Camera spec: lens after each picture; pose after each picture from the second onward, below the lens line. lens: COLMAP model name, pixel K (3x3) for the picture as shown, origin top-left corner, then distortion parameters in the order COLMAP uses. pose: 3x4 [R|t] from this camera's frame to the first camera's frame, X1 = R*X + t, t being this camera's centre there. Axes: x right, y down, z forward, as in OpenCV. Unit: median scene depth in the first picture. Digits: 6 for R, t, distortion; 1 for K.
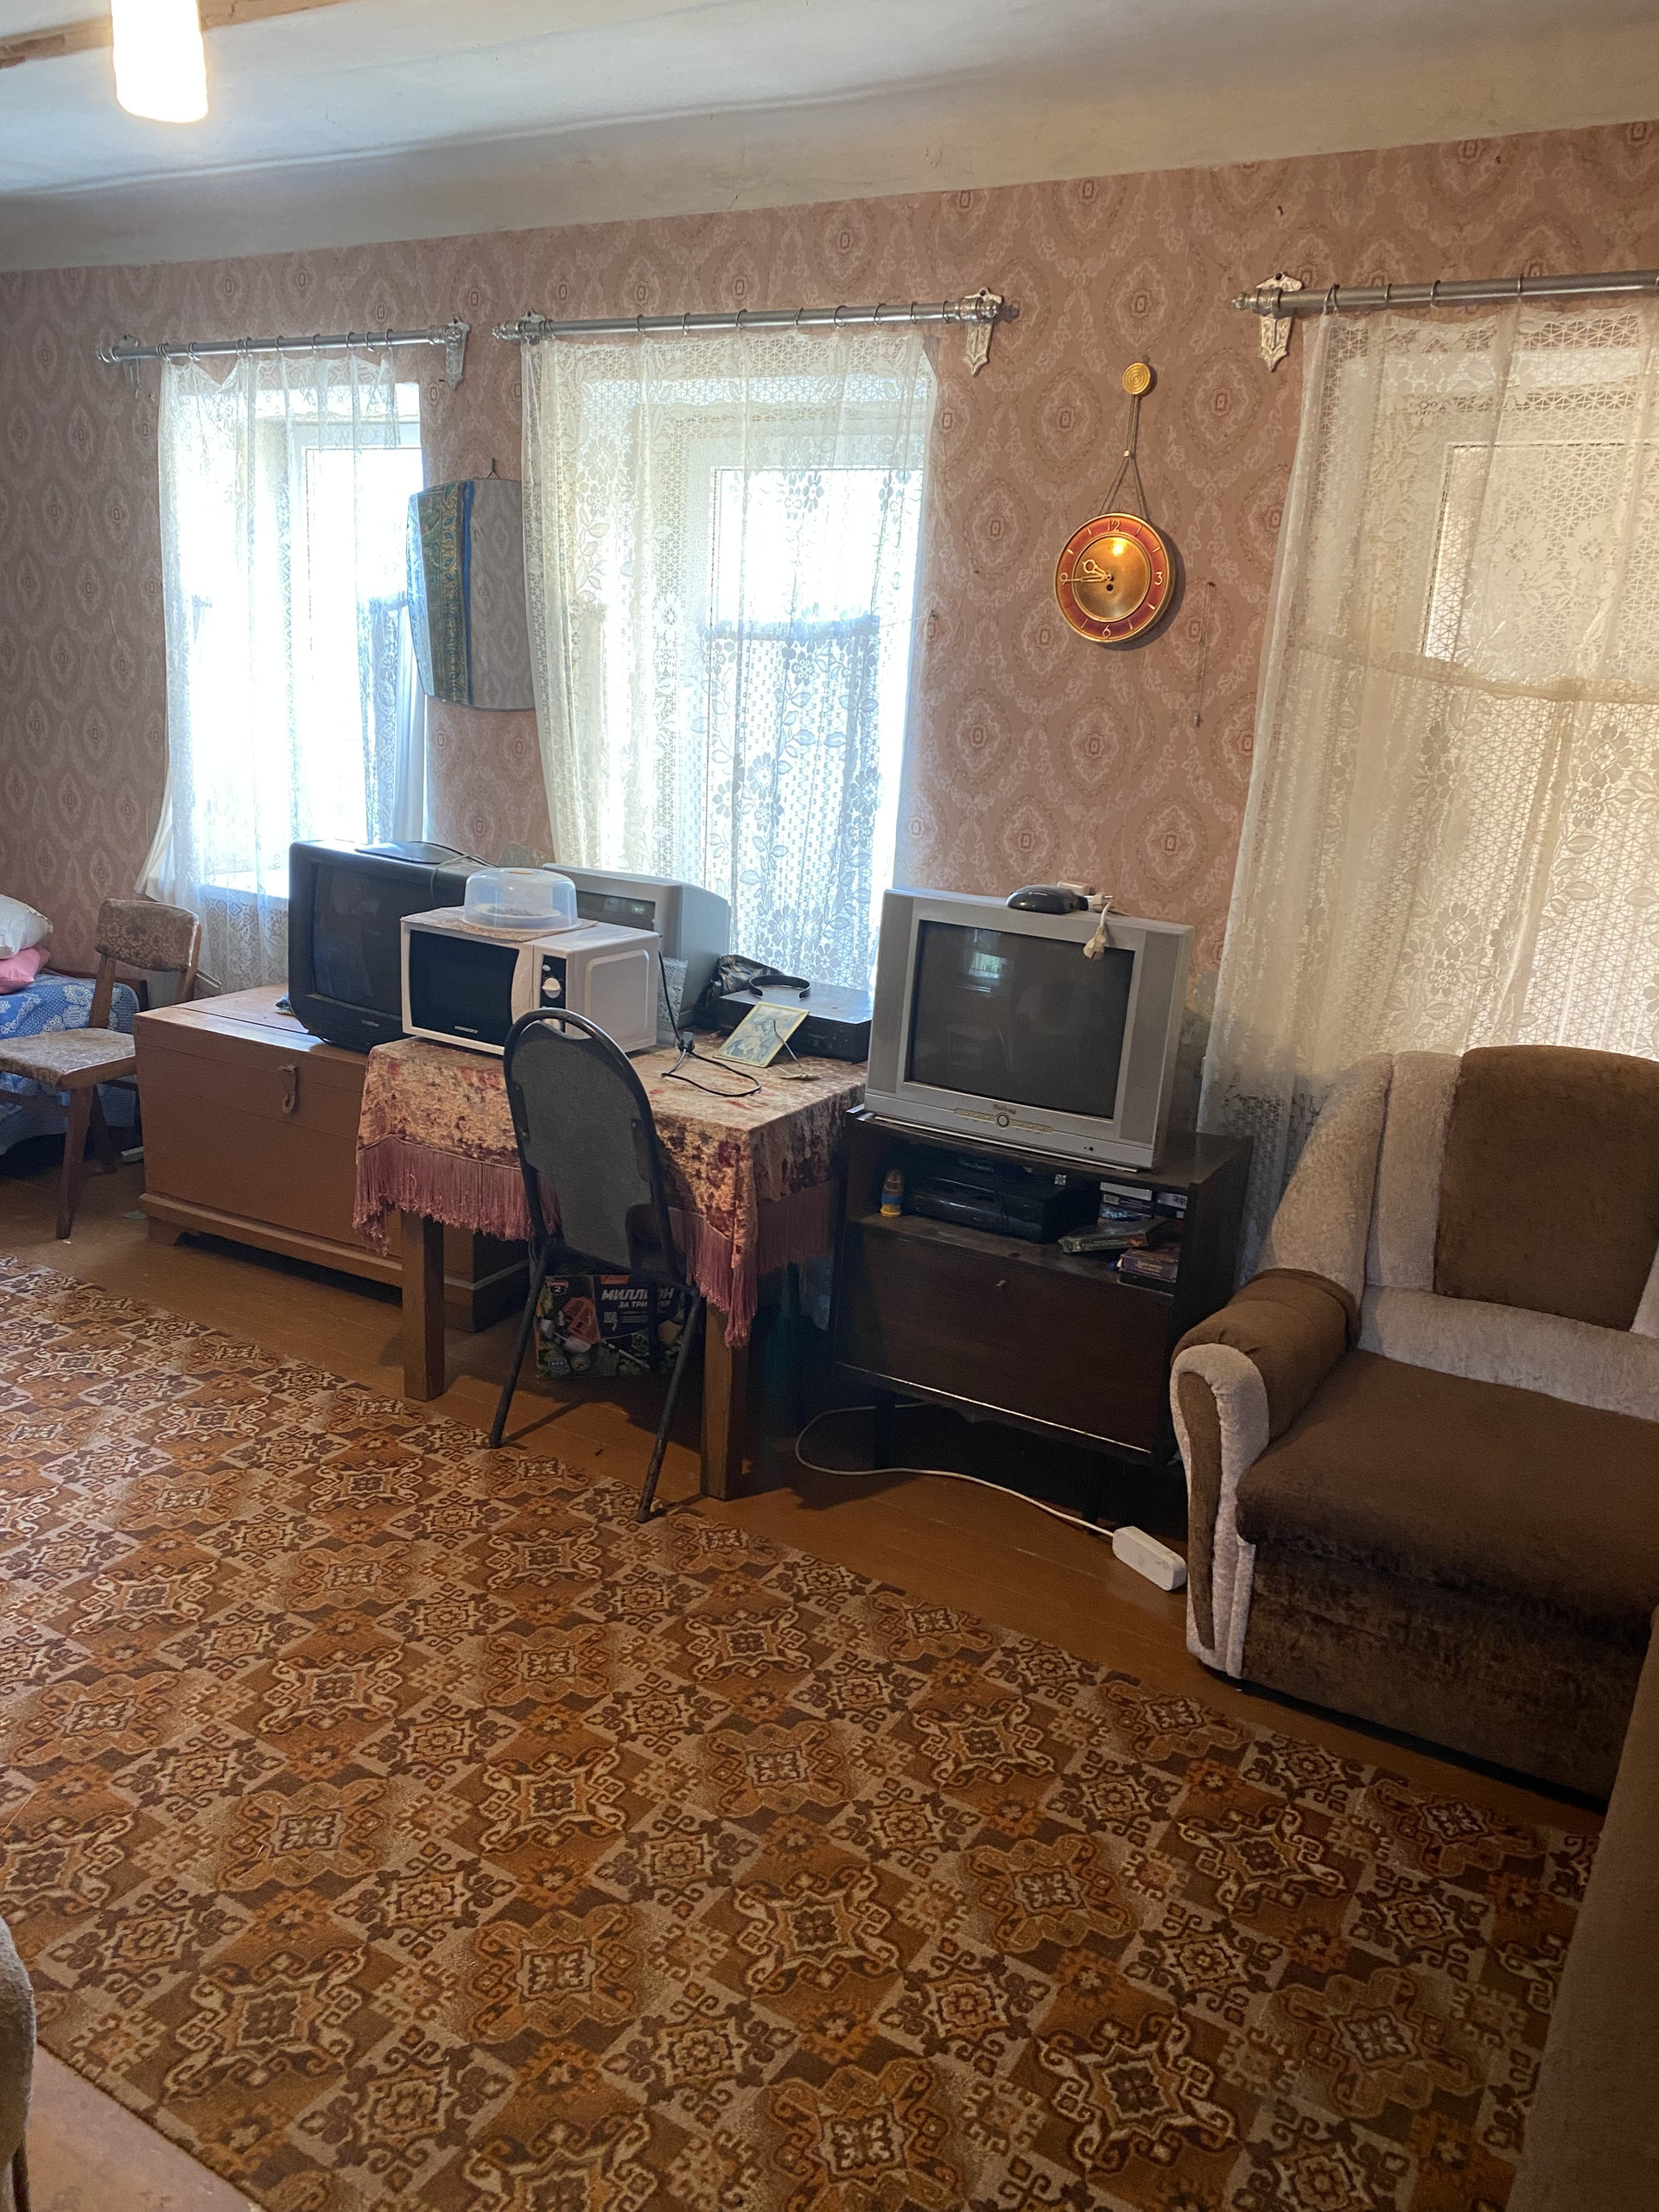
lens RADIAL K [[1693.2, 0, 834.0], [0, 1693.2, 1096.3], [0, 0, 1]] dist [0.031462, -0.018490]
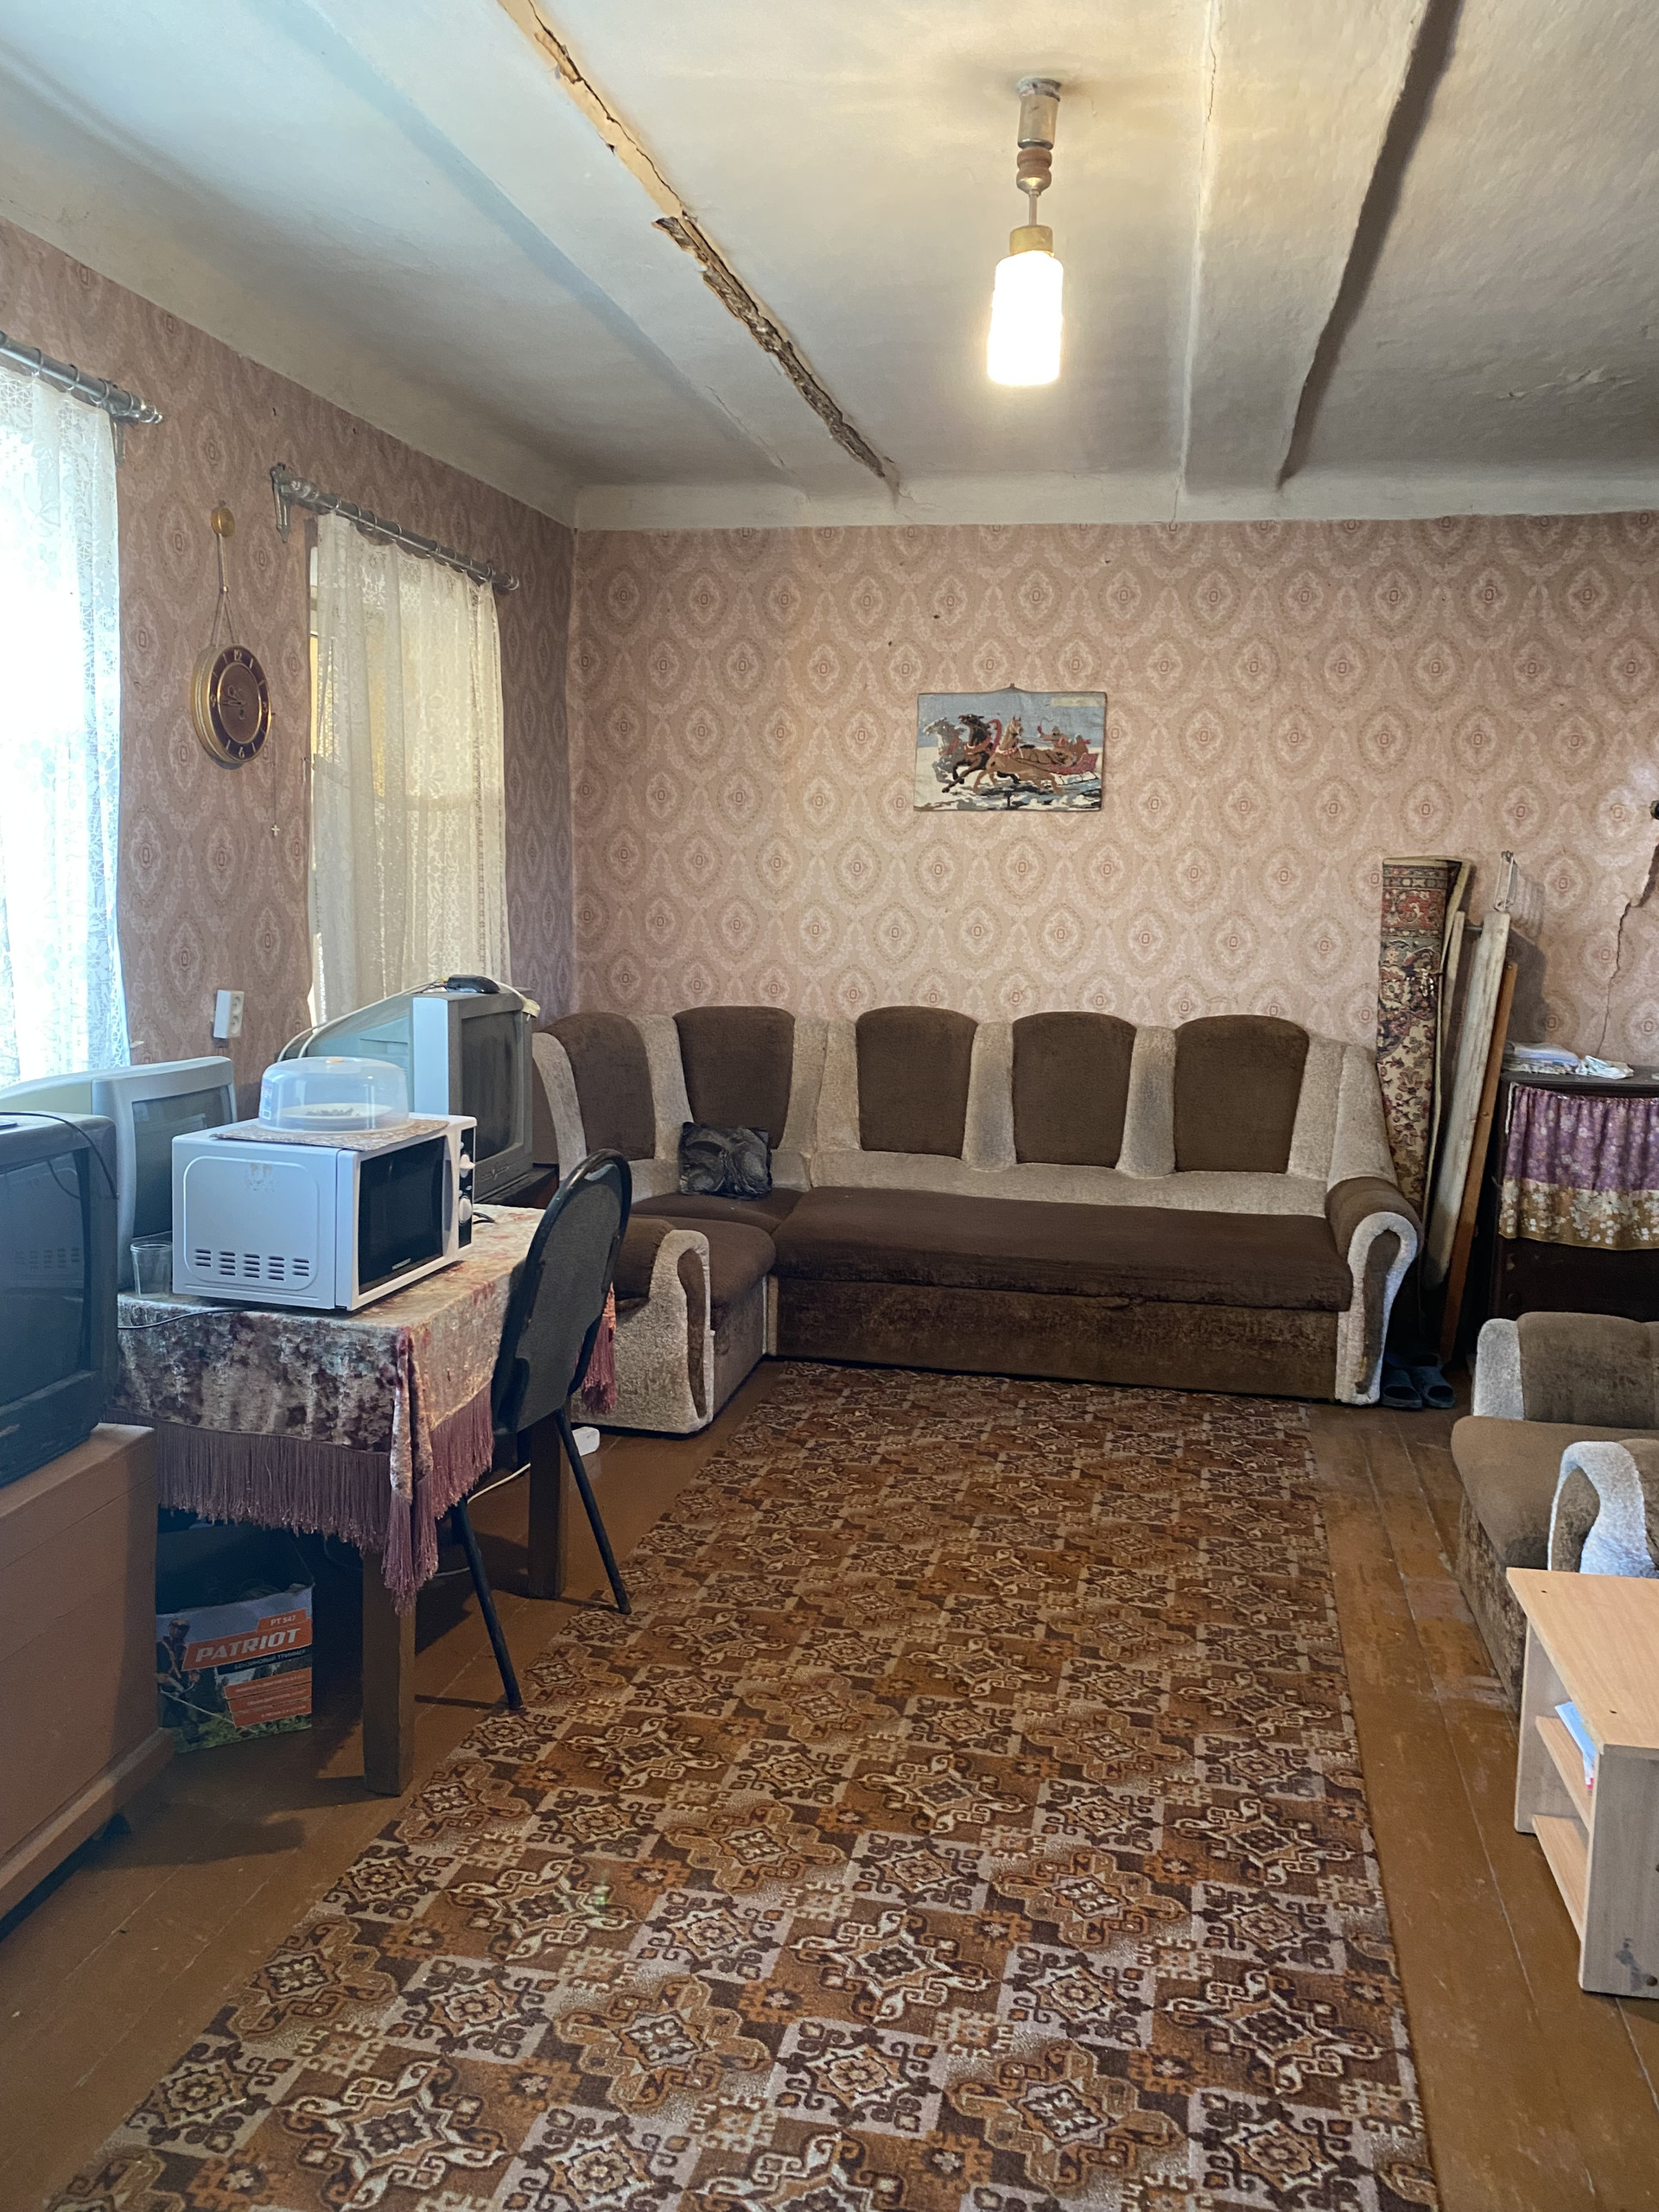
lens RADIAL K [[1693.2, 0, 826.9], [0, 1693.2, 1091.8], [0, 0, 1]] dist [0.031462, -0.018490]
pose [[-0.324170, -0.186207, 0.927492, -0.966480], [0.190592, 0.947476, 0.256833, -0.270867], [-0.926600, 0.260030, -0.271654, 0.986005]]
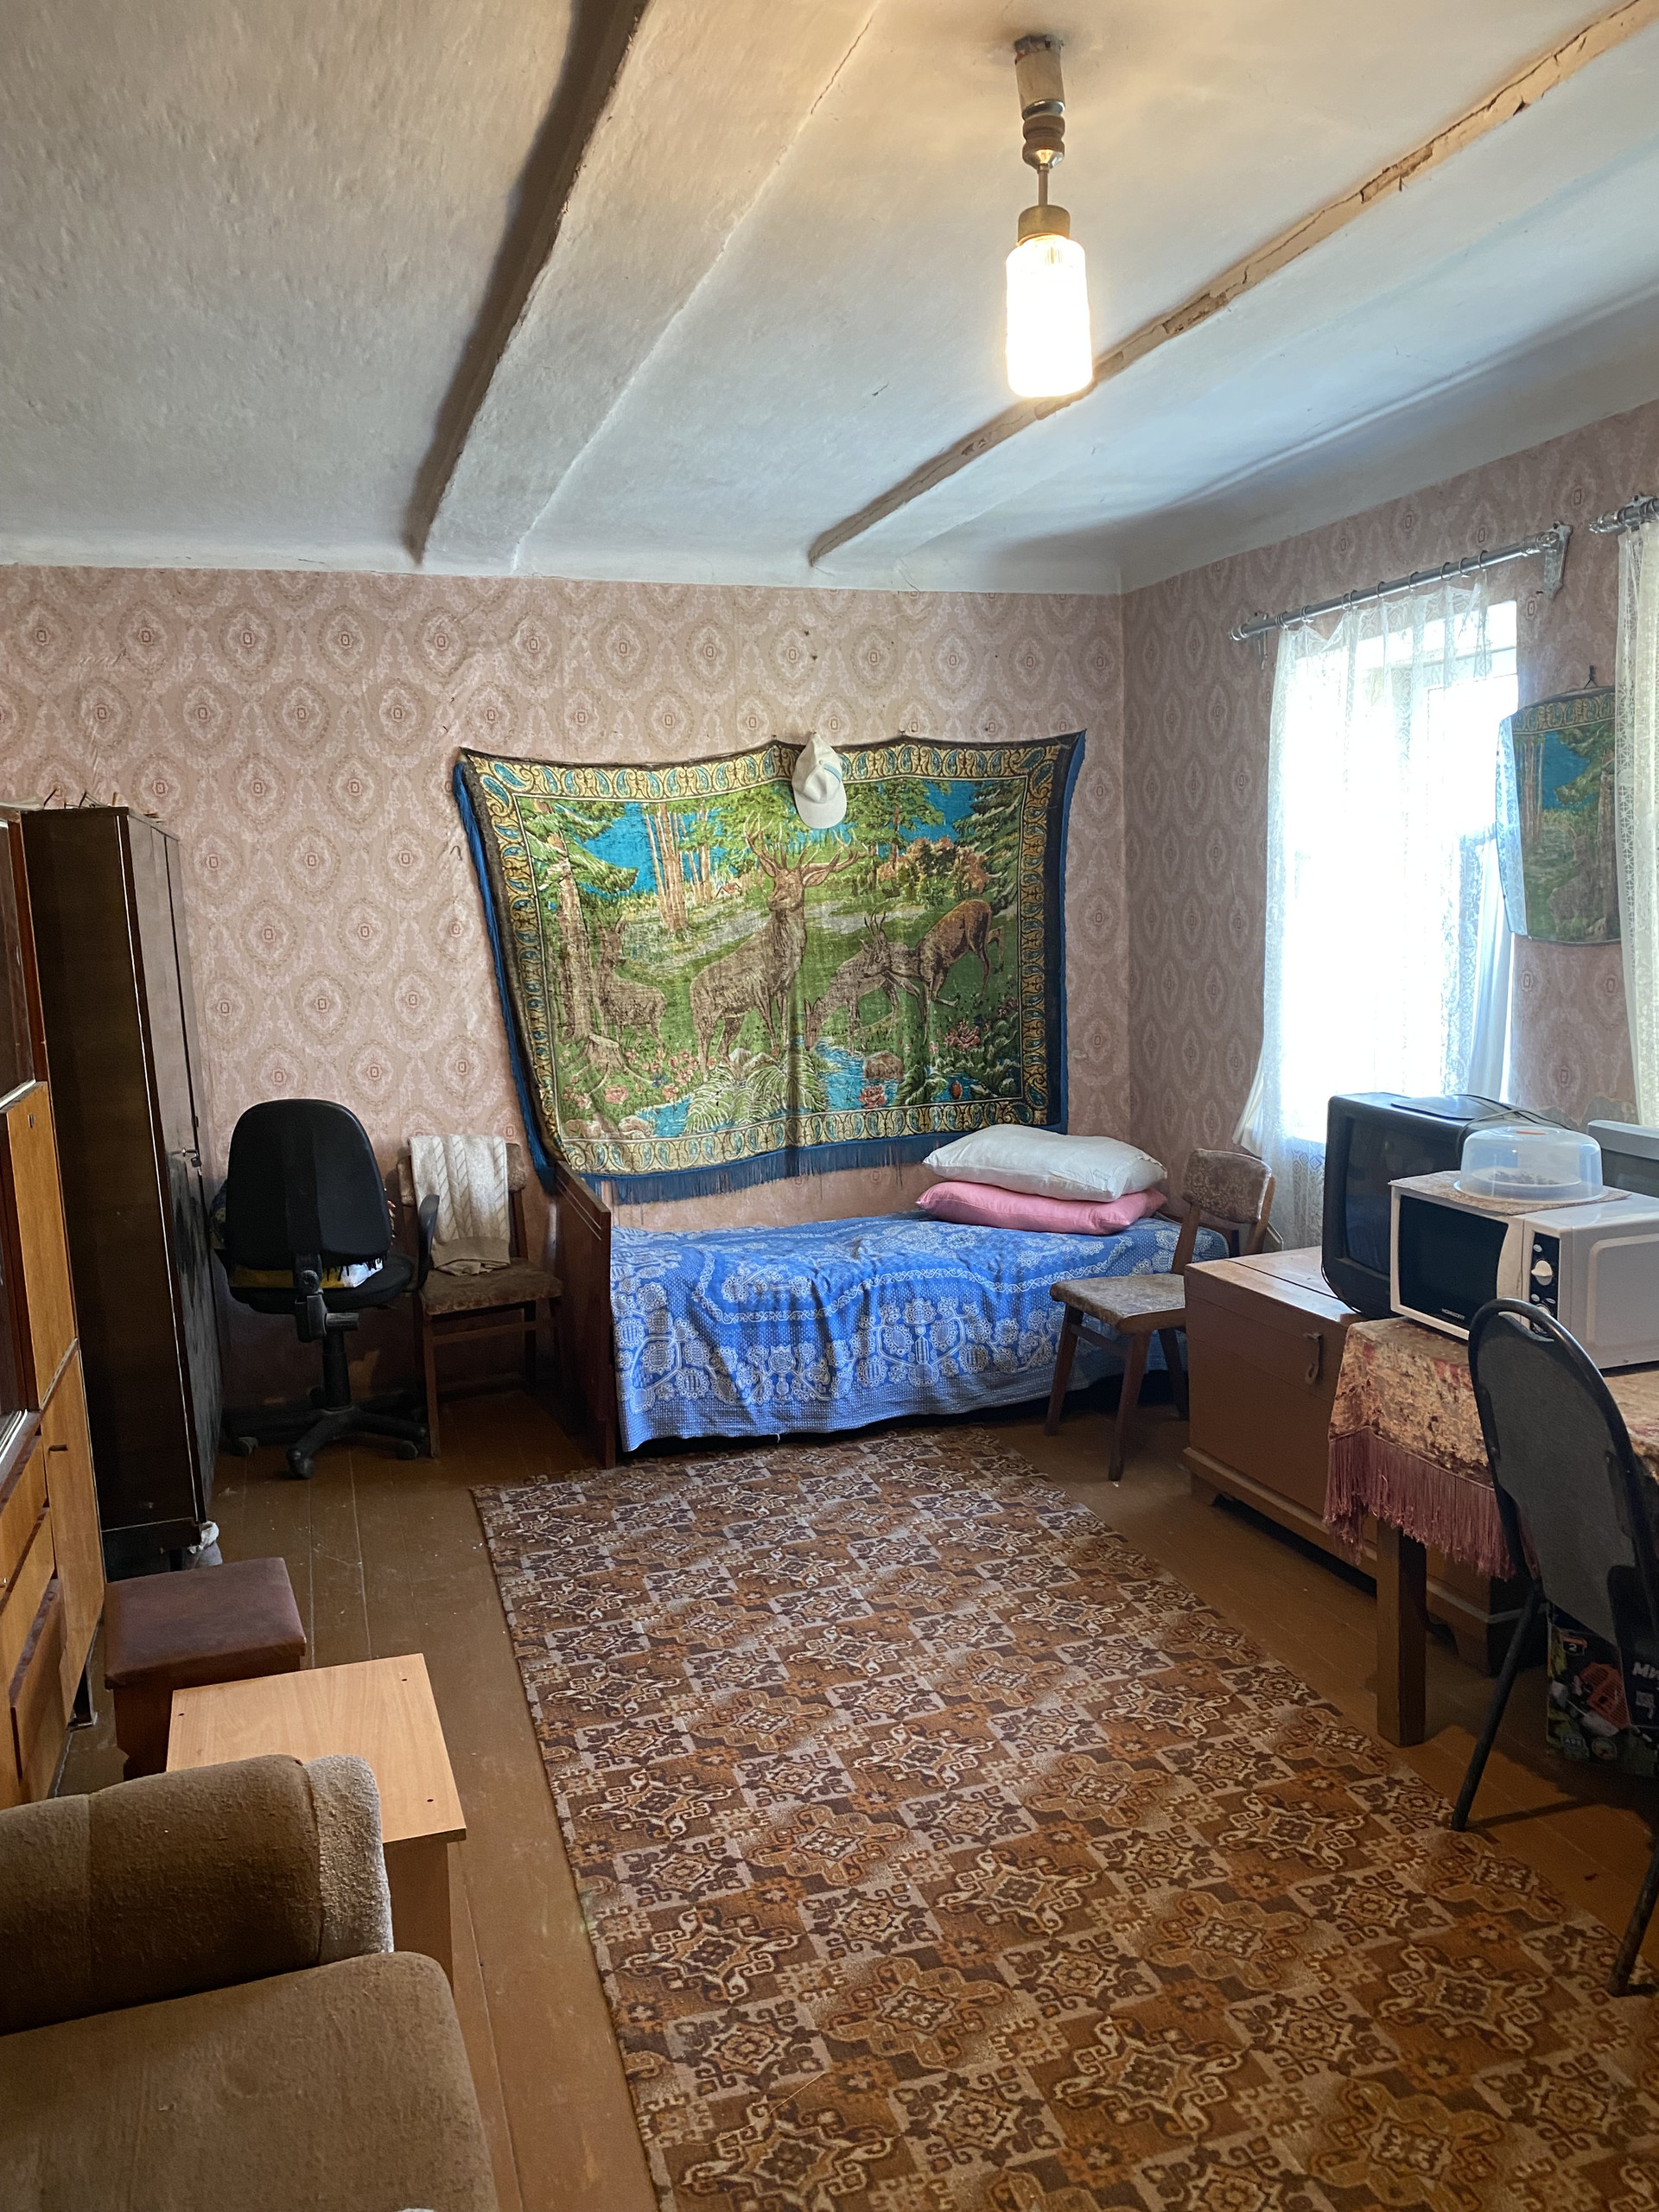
lens RADIAL K [[1693.2, 0, 834.3], [0, 1693.2, 1114.5], [0, 0, 1]] dist [0.031462, -0.018490]
pose [[0.745780, 0.011797, -0.666088, 0.116997], [-0.099117, 0.990680, -0.093430, -0.027251], [0.658777, 0.135699, 0.739999, 0.142821]]
